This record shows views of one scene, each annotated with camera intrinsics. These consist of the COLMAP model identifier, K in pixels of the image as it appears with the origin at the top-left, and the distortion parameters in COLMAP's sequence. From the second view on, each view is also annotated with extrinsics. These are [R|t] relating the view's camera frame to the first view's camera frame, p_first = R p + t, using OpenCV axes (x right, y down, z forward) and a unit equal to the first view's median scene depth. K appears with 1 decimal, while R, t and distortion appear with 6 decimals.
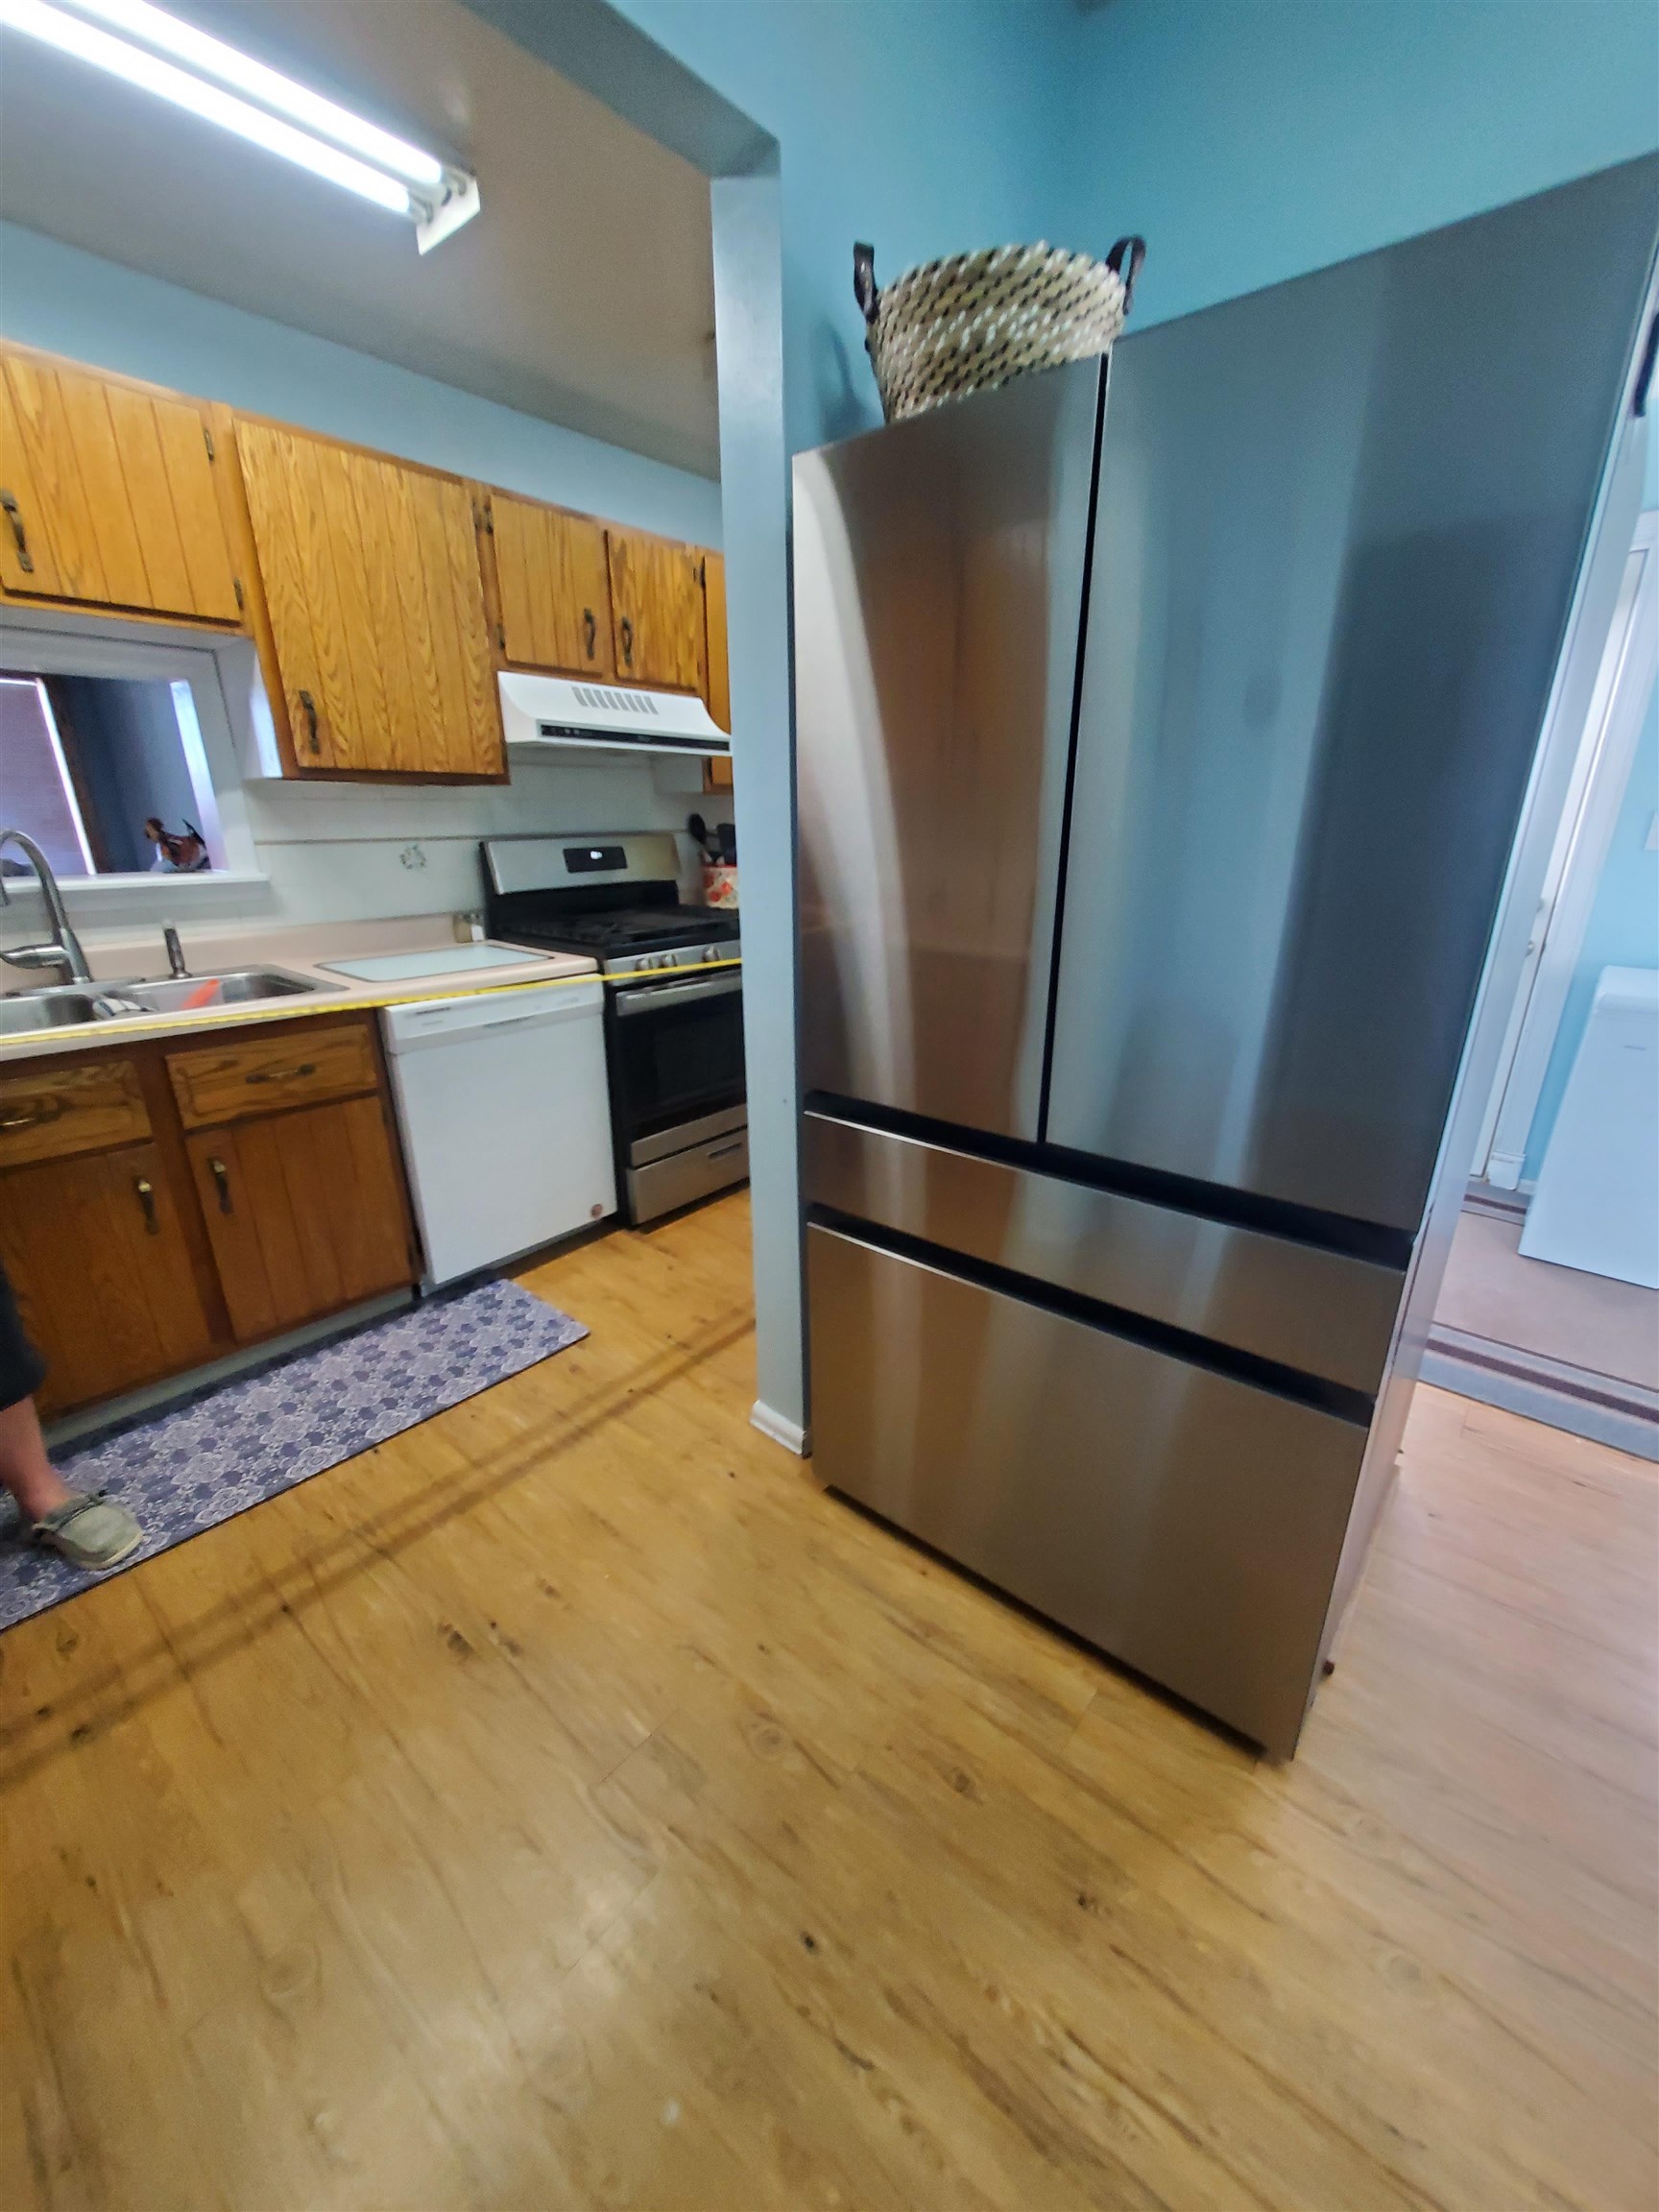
lens RADIAL K [[870.8, 0, 868.2], [0, 870.8, 1121.5], [0, 0, 1]] dist [0.005100, -0.000883]
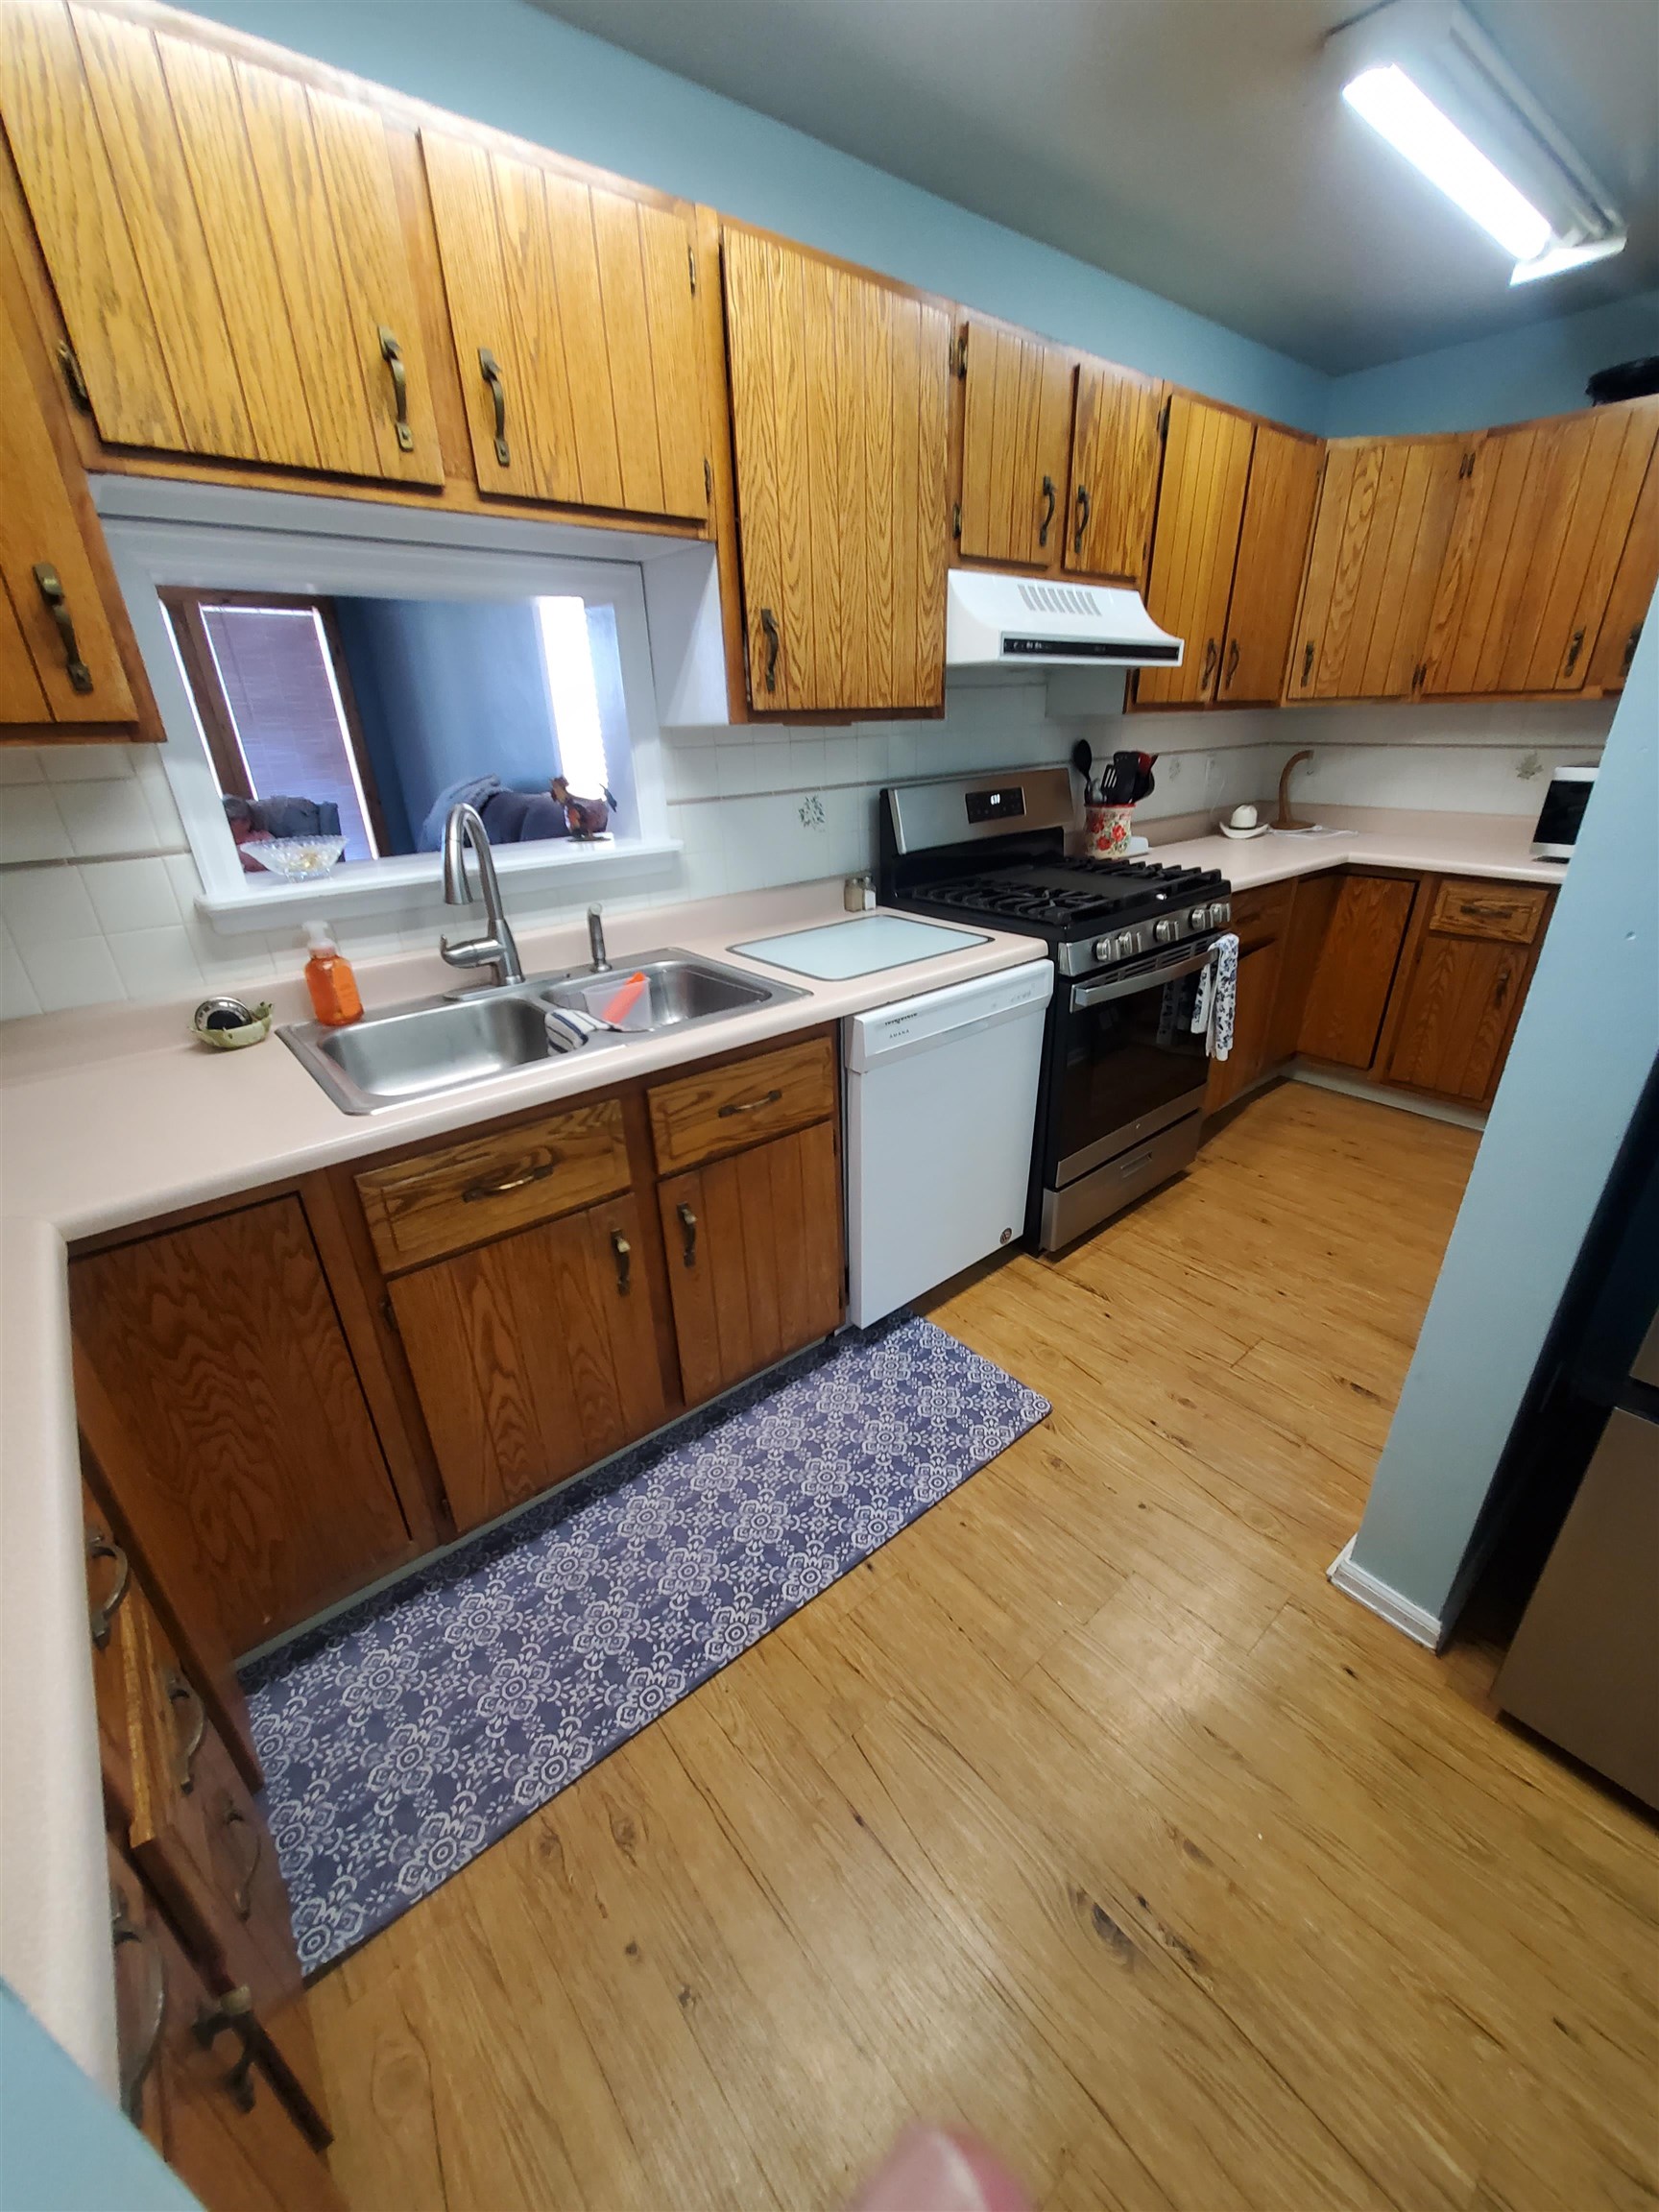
lens RADIAL K [[870.8, 0, 868.2], [0, 870.8, 1121.5], [0, 0, 1]] dist [0.005100, -0.000883]
pose [[0.985756, 0.044336, -0.162231, -0.397032], [-0.028432, 0.994673, 0.099078, -0.112509], [0.165760, -0.093054, 0.981766, 0.196969]]
